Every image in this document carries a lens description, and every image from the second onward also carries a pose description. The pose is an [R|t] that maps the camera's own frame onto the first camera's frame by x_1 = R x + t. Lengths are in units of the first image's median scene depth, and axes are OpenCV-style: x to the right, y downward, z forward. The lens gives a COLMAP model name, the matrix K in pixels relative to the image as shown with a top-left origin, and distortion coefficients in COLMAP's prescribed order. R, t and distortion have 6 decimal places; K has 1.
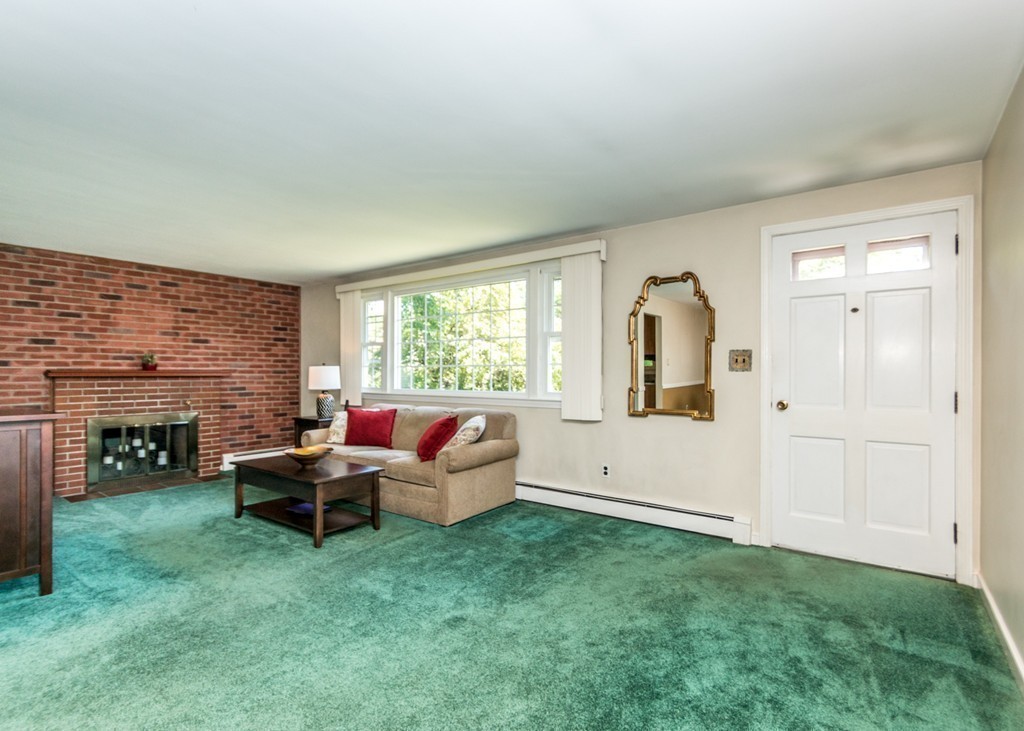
lens RADIAL K [[517.6, 0, 512.0], [0, 517.6, 365.5], [0, 0, 1]] dist [0.001580, 0.000017]
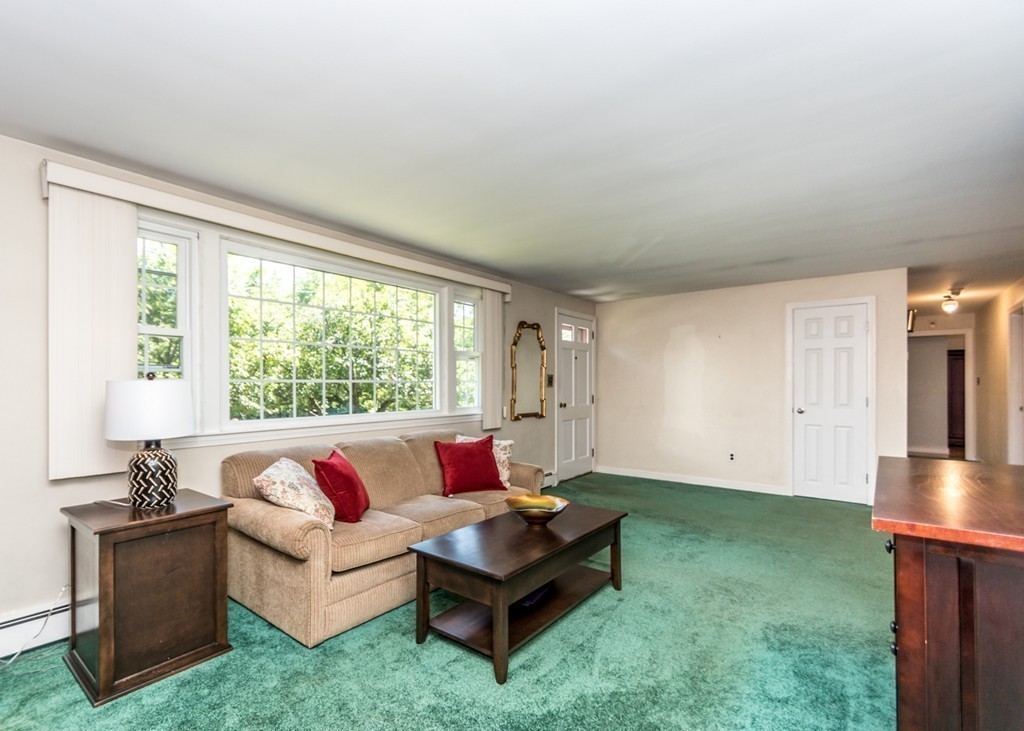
lens RADIAL K [[462.1, 0, 528.1], [0, 462.1, 386.2], [0, 0, 1]] dist [0.000354, 0.000220]
pose [[-0.003483, -0.007534, 0.999966, -0.955552], [-0.016628, 0.999834, 0.007475, -0.002292], [-0.999856, -0.016602, -0.003608, 0.945453]]
